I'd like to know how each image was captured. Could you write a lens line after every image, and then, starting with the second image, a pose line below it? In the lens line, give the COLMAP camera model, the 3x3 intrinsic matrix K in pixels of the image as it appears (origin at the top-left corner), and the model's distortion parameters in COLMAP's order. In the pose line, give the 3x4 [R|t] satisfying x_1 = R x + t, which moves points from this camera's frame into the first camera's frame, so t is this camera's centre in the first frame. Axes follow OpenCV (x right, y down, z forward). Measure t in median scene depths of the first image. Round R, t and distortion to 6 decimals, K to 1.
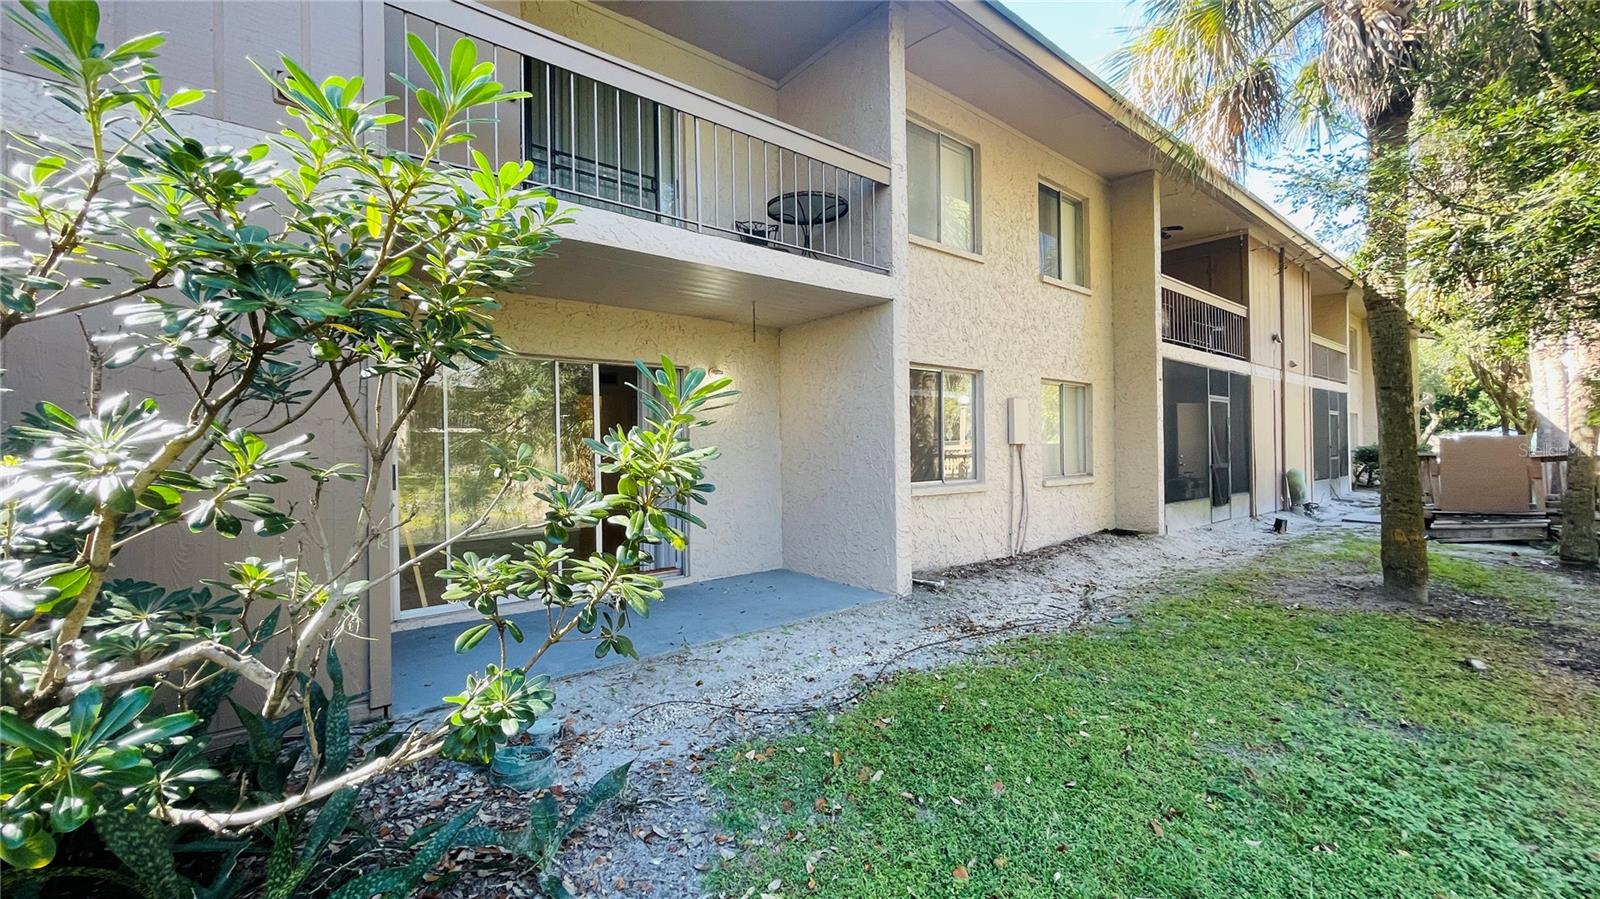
lens RADIAL K [[647.4, 0, 791.7], [0, 647.4, 451.3], [0, 0, 1]] dist [-0.000307, -0.000775]
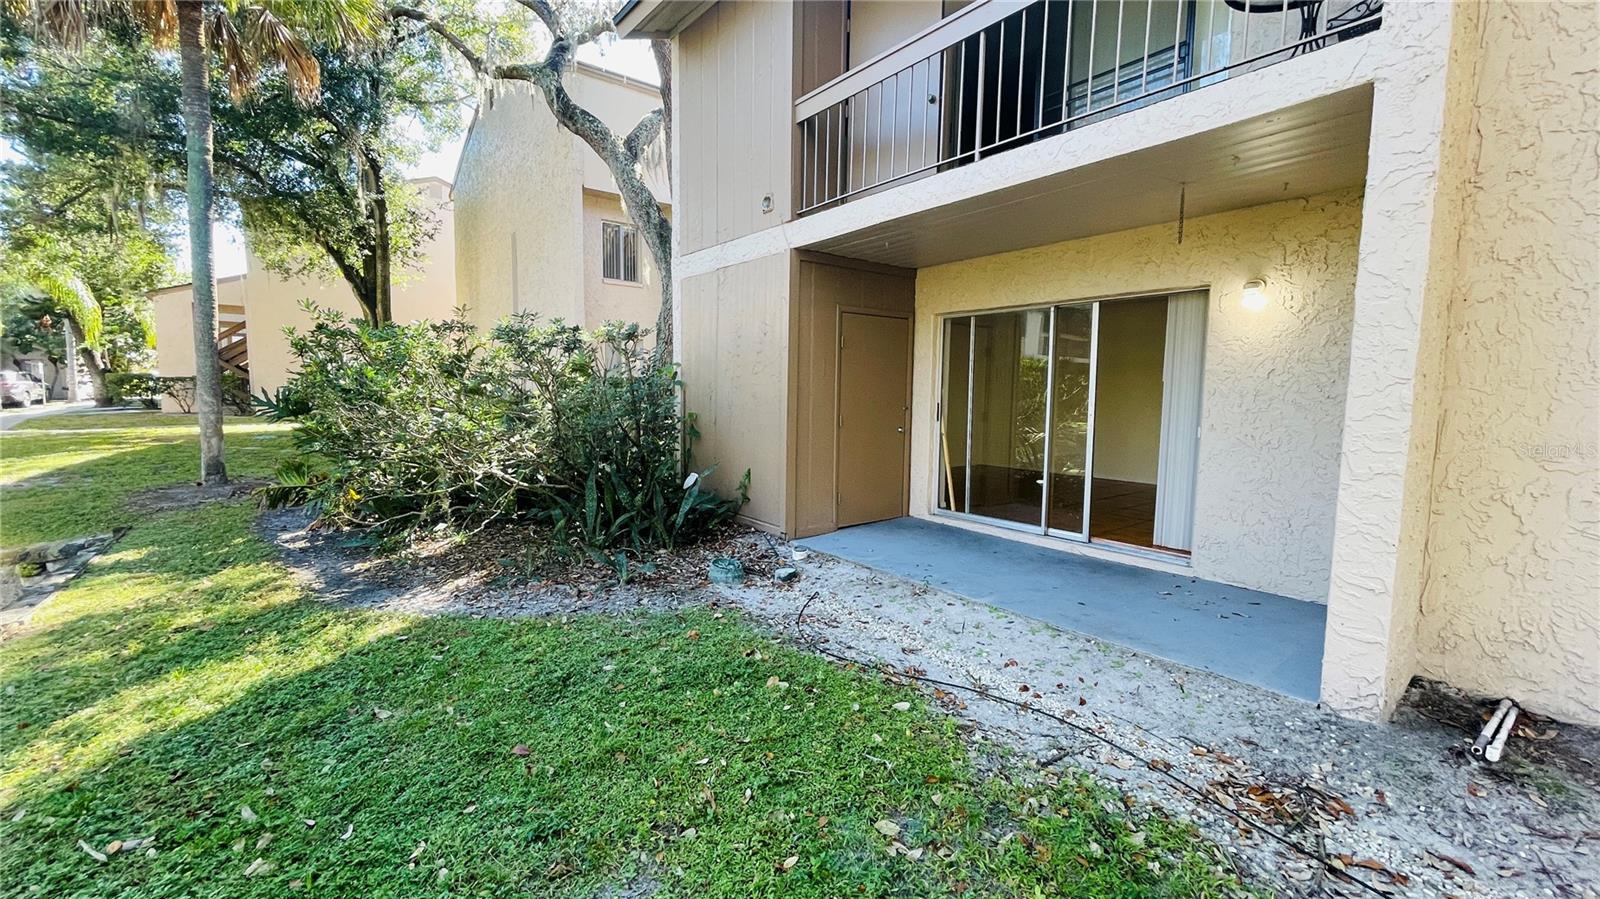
lens RADIAL K [[647.4, 0, 791.7], [0, 647.4, 451.3], [0, 0, 1]] dist [-0.000307, -0.000775]
pose [[-0.024690, 0.107121, -0.993939, 0.788118], [-0.016915, 0.994055, 0.107554, -0.018615], [0.999552, 0.019468, -0.022731, 0.738238]]
